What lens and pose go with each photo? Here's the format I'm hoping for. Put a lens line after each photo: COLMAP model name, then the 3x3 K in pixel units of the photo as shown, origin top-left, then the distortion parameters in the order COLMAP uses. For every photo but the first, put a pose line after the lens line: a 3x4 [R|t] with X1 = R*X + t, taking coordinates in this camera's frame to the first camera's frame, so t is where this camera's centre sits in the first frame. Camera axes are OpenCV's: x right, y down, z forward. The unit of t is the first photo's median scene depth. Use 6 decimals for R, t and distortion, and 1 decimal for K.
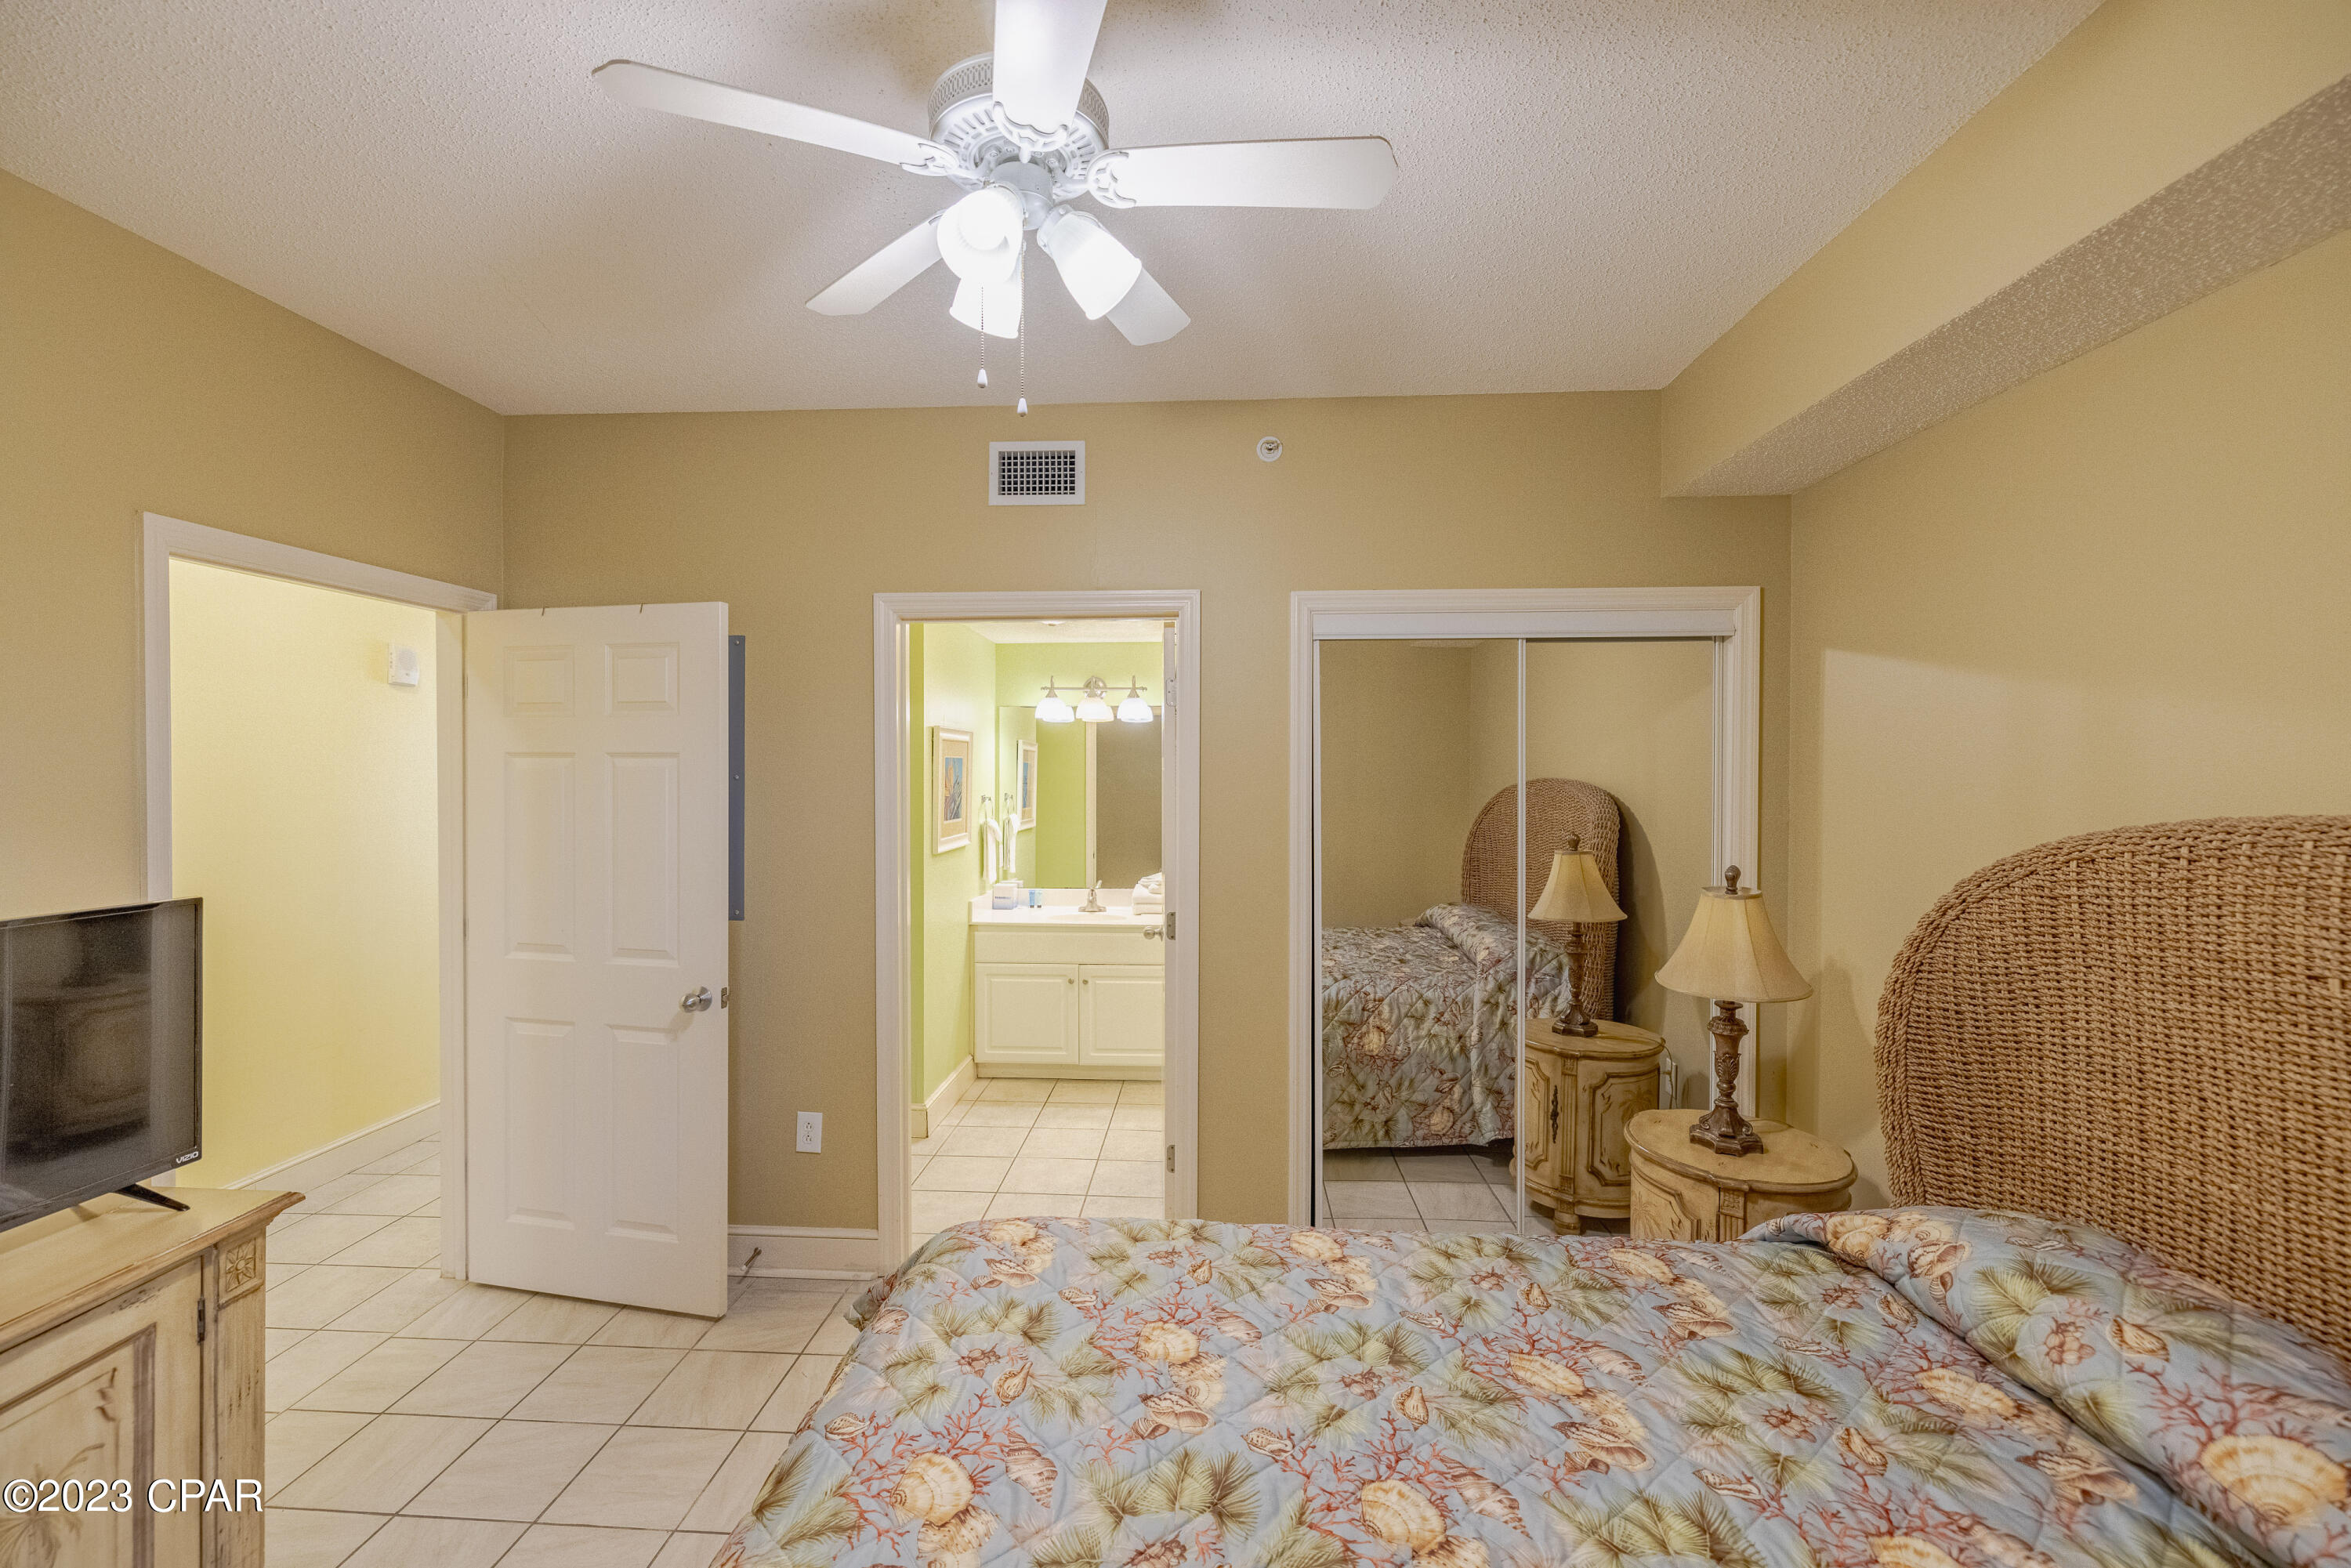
lens RADIAL K [[981.0, 0, 1164.0], [0, 981.0, 771.5], [0, 0, 1]] dist [0.000820, 0.000429]
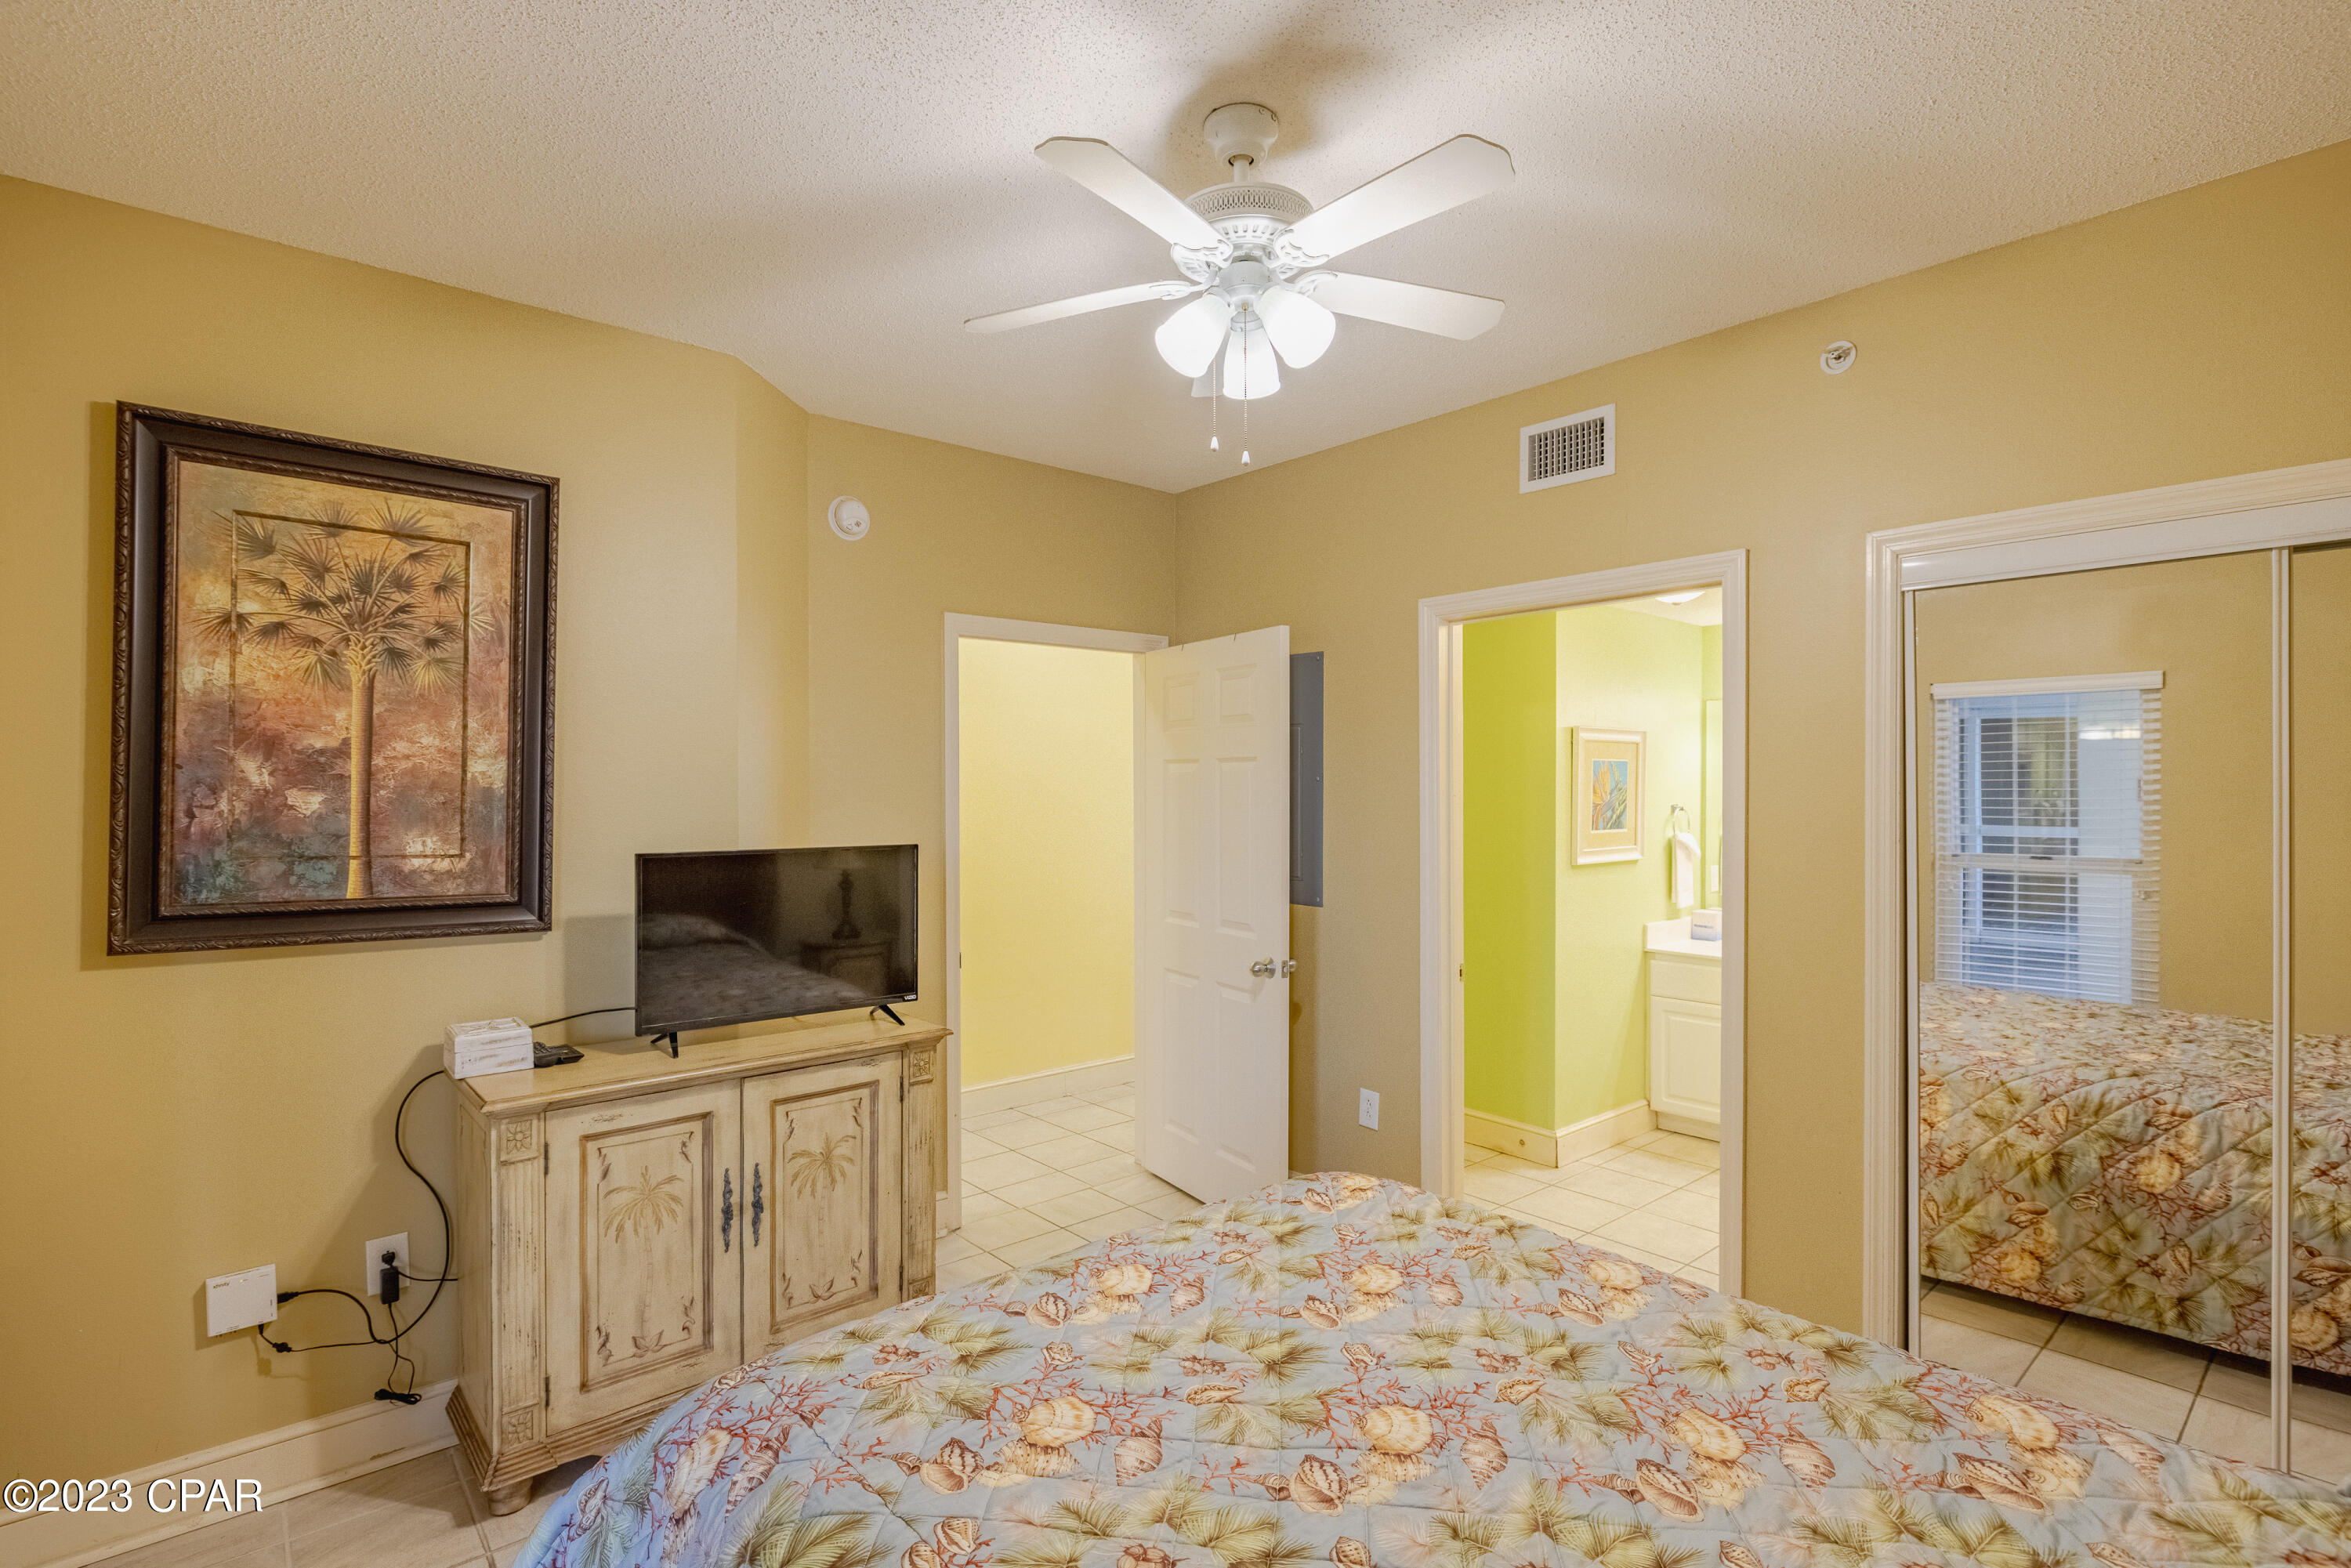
lens RADIAL K [[1147.1, 0, 1175.5], [0, 1147.1, 784.0], [0, 0, 1]] dist [-0.000951, 0.001303]
pose [[0.696984, -0.003774, -0.717076, 0.399067], [0.000055, 0.999986, -0.005209, 0.019687], [0.717086, 0.003591, 0.696975, -0.026675]]
